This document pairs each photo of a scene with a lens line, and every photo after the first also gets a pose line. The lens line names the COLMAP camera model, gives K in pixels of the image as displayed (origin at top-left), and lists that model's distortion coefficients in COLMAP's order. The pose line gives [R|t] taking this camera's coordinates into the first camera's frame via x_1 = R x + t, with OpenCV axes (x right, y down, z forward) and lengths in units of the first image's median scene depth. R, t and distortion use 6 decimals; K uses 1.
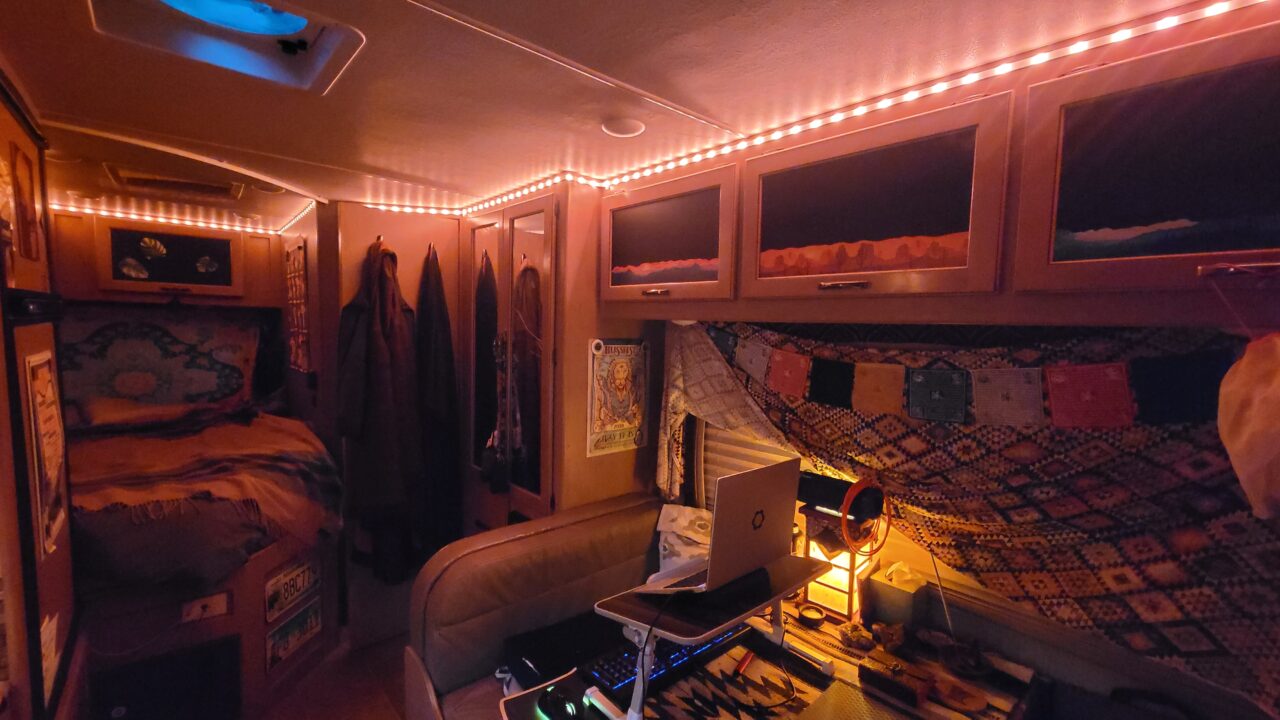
lens RADIAL K [[521.1, 0, 630.6], [0, 521.1, 367.4], [0, 0, 1]] dist [0.000162, 0.000514]
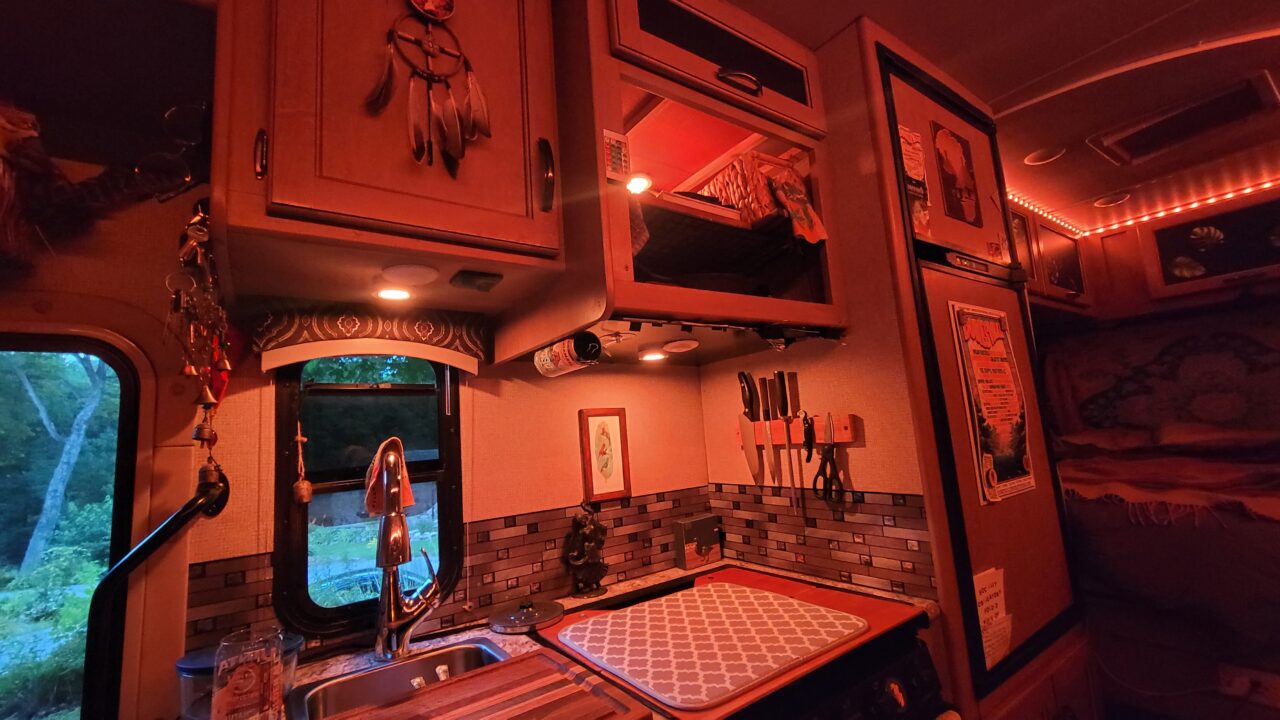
lens RADIAL K [[527.1, 0, 635.5], [0, 527.1, 364.6], [0, 0, 1]] dist [-0.000811, -0.000351]
pose [[-0.113179, -0.151139, -0.982012, -0.033248], [-0.018012, 0.988512, -0.150064, 0.144587], [0.993411, 0.000704, -0.114601, 0.254496]]
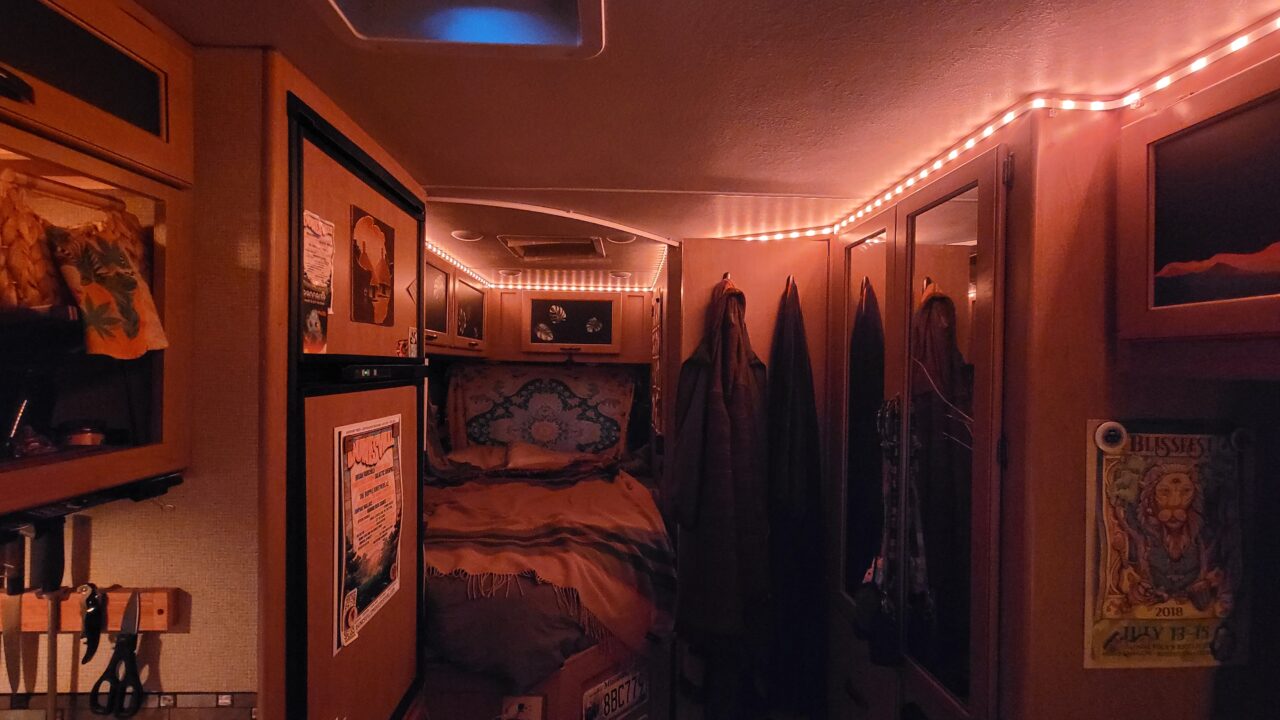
lens RADIAL K [[521.1, 0, 630.6], [0, 521.1, 367.4], [0, 0, 1]] dist [0.000162, 0.000514]
pose [[0.764385, -0.013595, -0.644617, -0.083357], [-0.048082, 0.995792, -0.078018, -0.040335], [0.642965, 0.090630, 0.760514, 0.321033]]
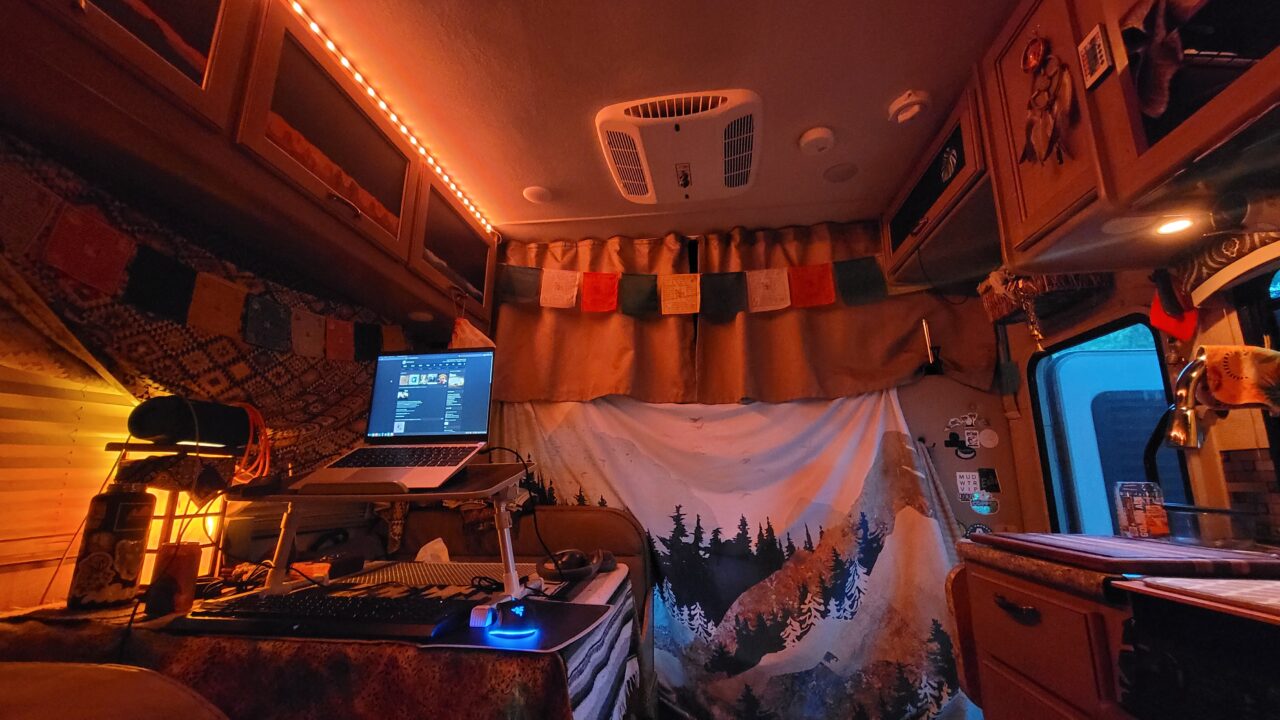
lens RADIAL K [[521.1, 0, 630.6], [0, 521.1, 367.4], [0, 0, 1]] dist [0.000162, 0.000514]
pose [[-0.647641, 0.136332, 0.749650, -0.427449], [0.045407, 0.989020, -0.140637, 0.202209], [-0.760591, -0.057043, -0.646720, 0.694951]]
